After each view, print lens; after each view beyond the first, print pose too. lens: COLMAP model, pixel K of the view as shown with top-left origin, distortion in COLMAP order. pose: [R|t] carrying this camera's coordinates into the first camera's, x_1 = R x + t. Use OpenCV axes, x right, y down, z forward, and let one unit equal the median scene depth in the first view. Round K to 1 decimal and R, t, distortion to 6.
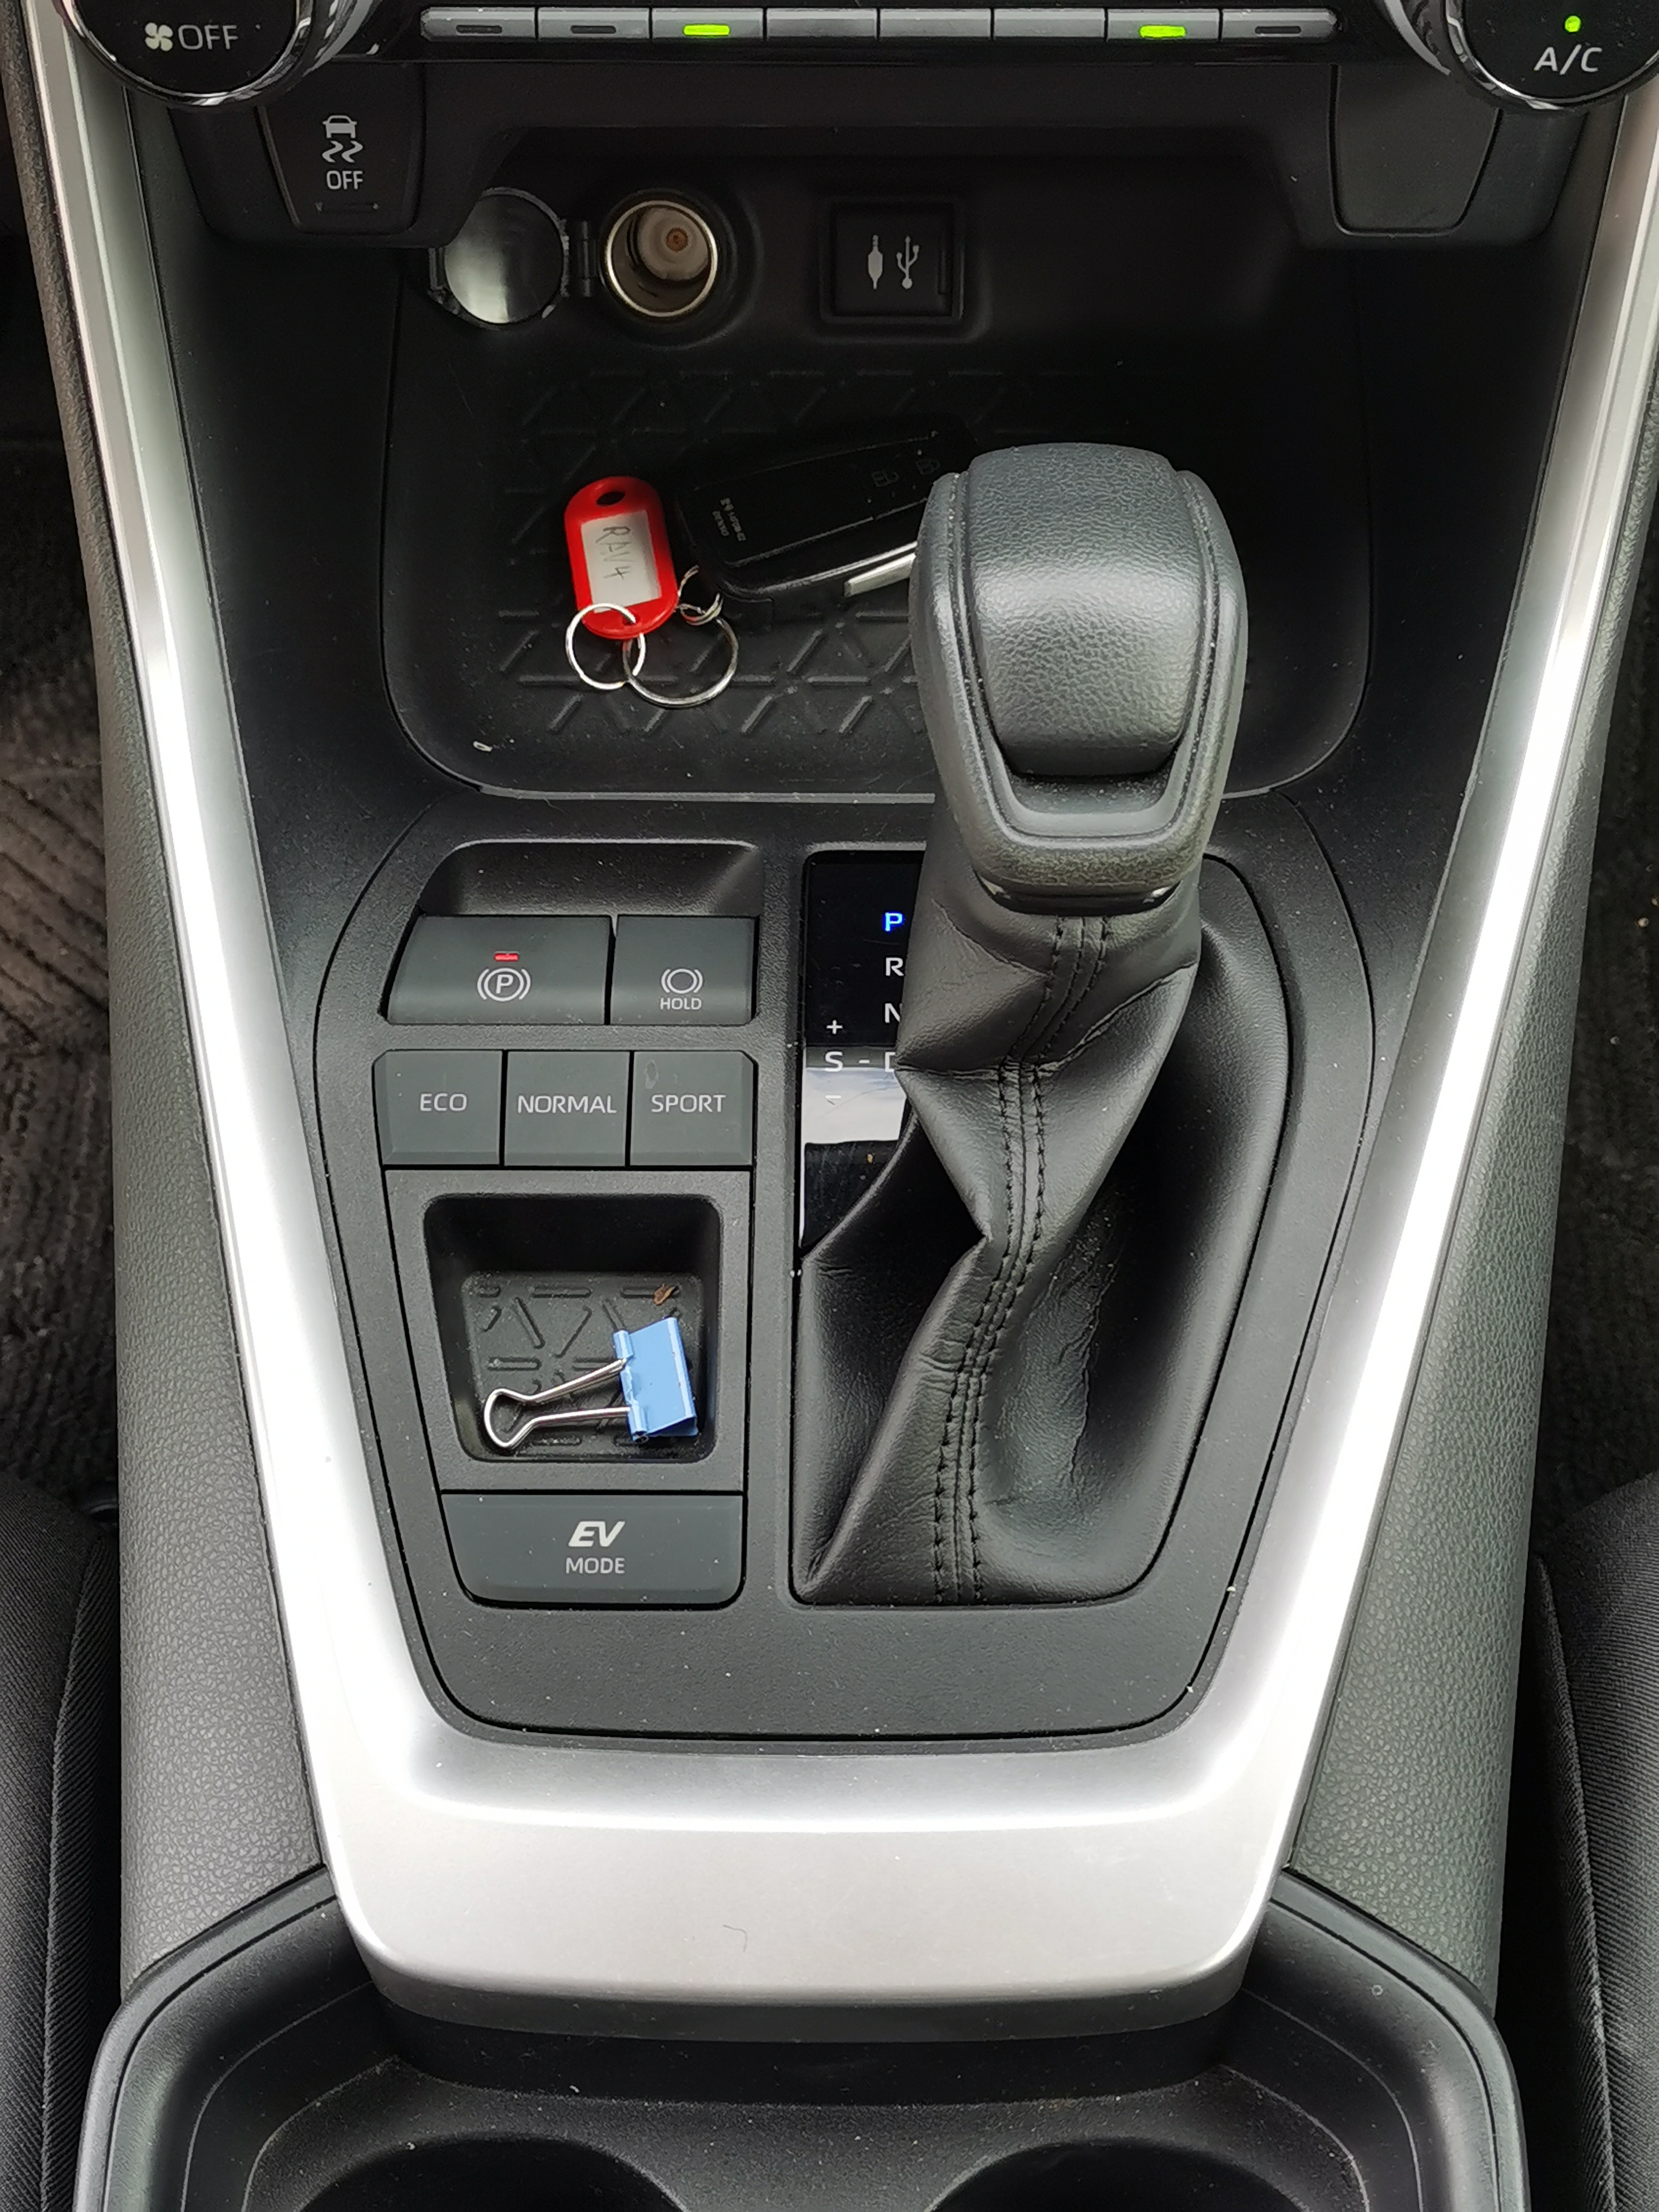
lens RADIAL K [[2801.9, 0, 840.5], [0, 2801.9, 1152.4], [0, 0, 1]] dist [0.042068, 0.000000]
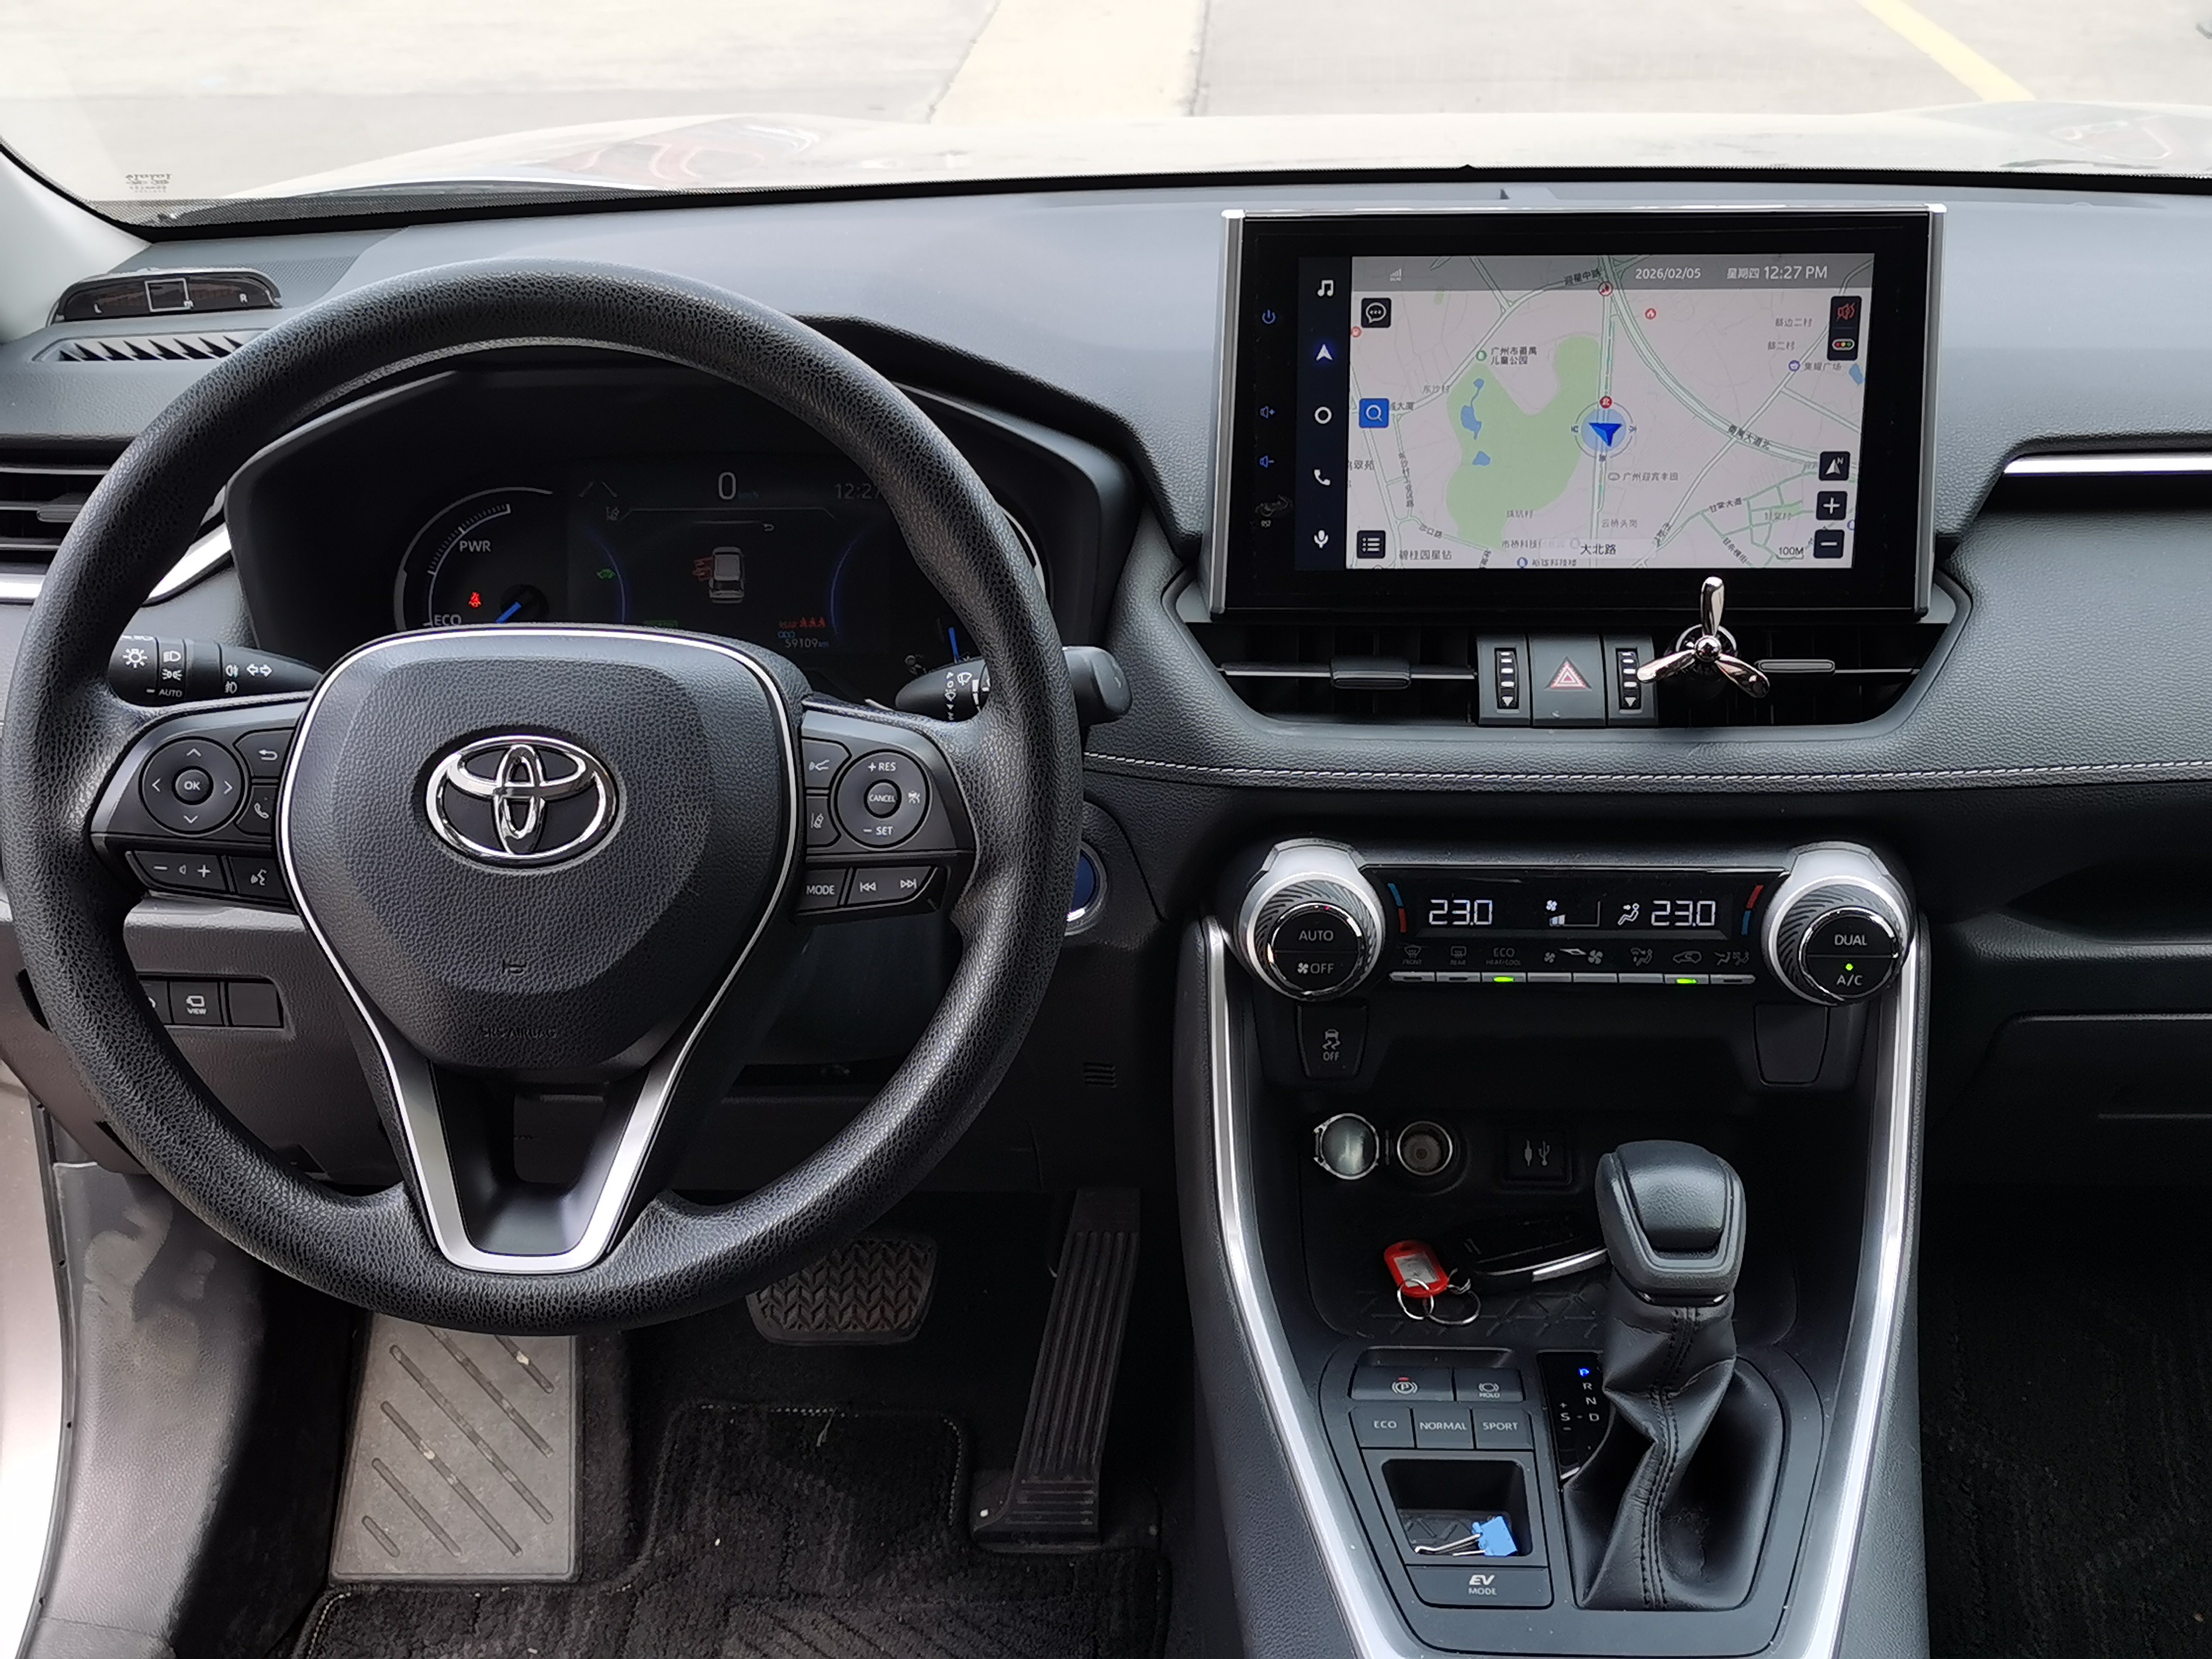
lens RADIAL K [[2801.9, 0, 1111.0], [0, 2801.9, 837.0], [0, 0, 1]] dist [0.042068, 0.000000]
pose [[0.999375, 0.011527, -0.033409, -0.289569], [-0.028635, 0.818135, -0.574312, 0.867974], [0.020713, 0.574910, 0.817954, -1.035927]]
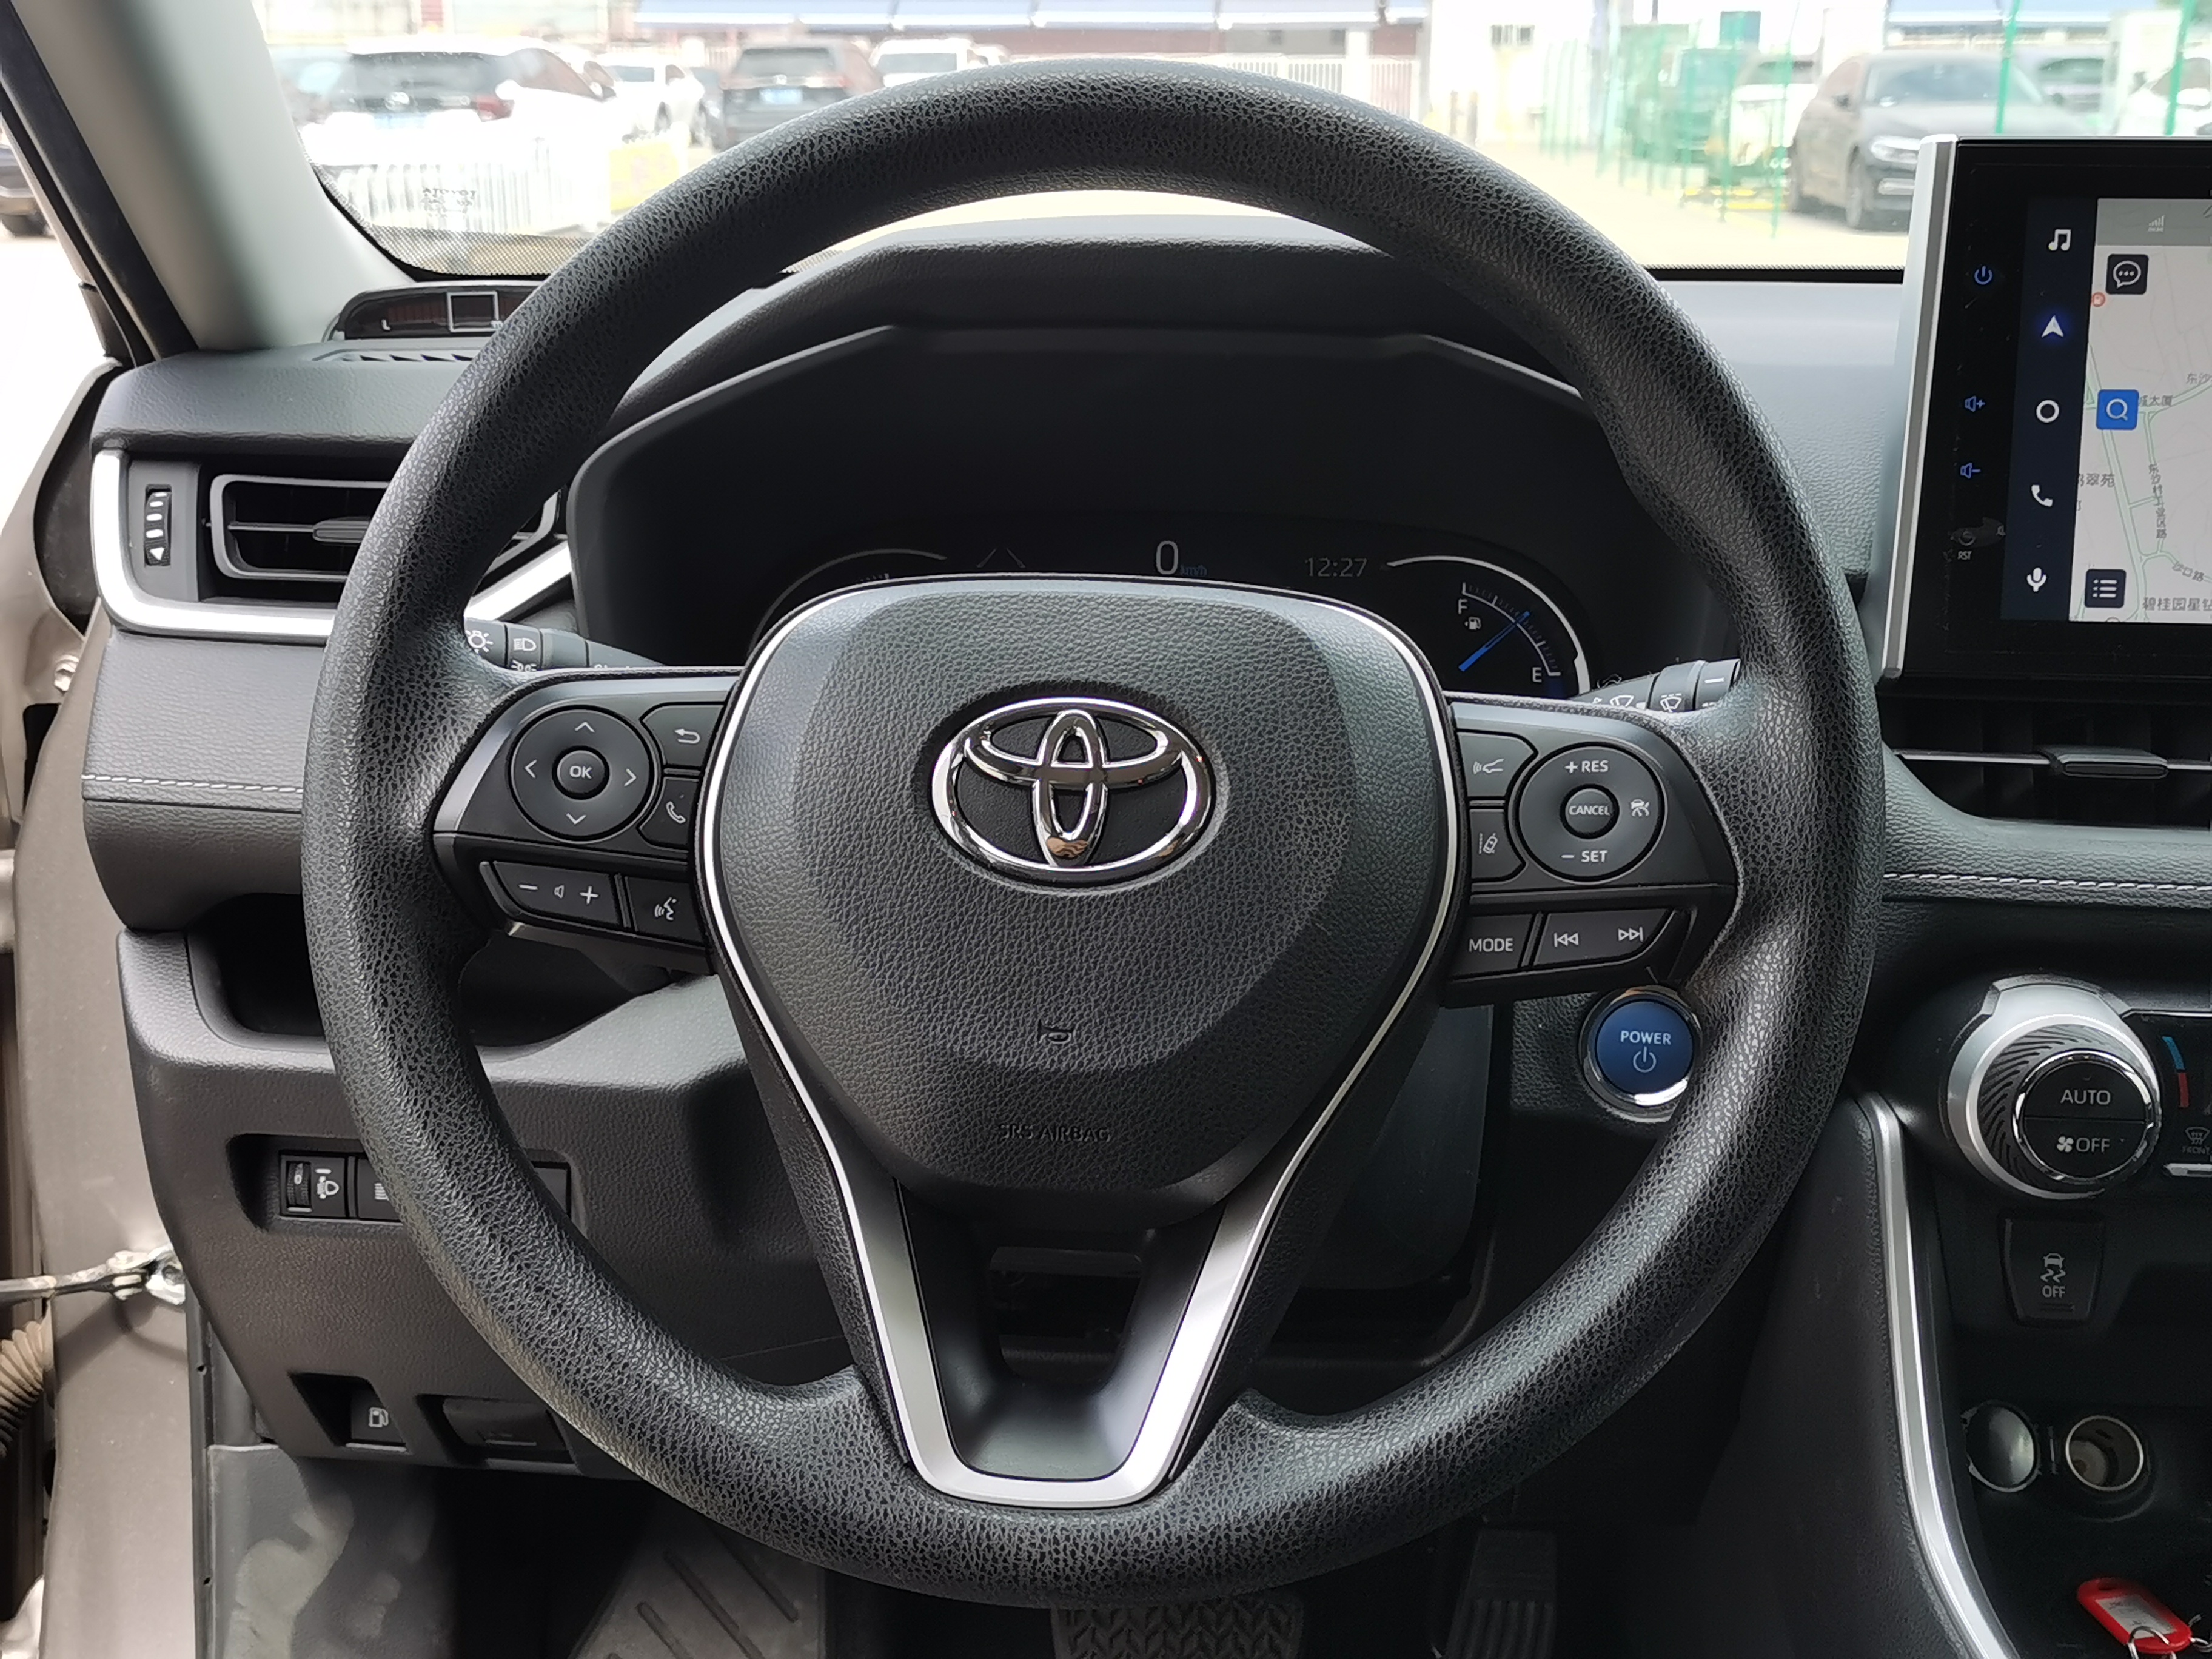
lens RADIAL K [[2801.9, 0, 1103.2], [0, 2801.9, 829.9], [0, 0, 1]] dist [0.042068, 0.000000]
pose [[0.998049, 0.034746, -0.051881, -0.677370], [-0.061173, 0.710675, -0.700856, 0.683245], [0.012518, 0.702662, 0.711413, -0.399095]]
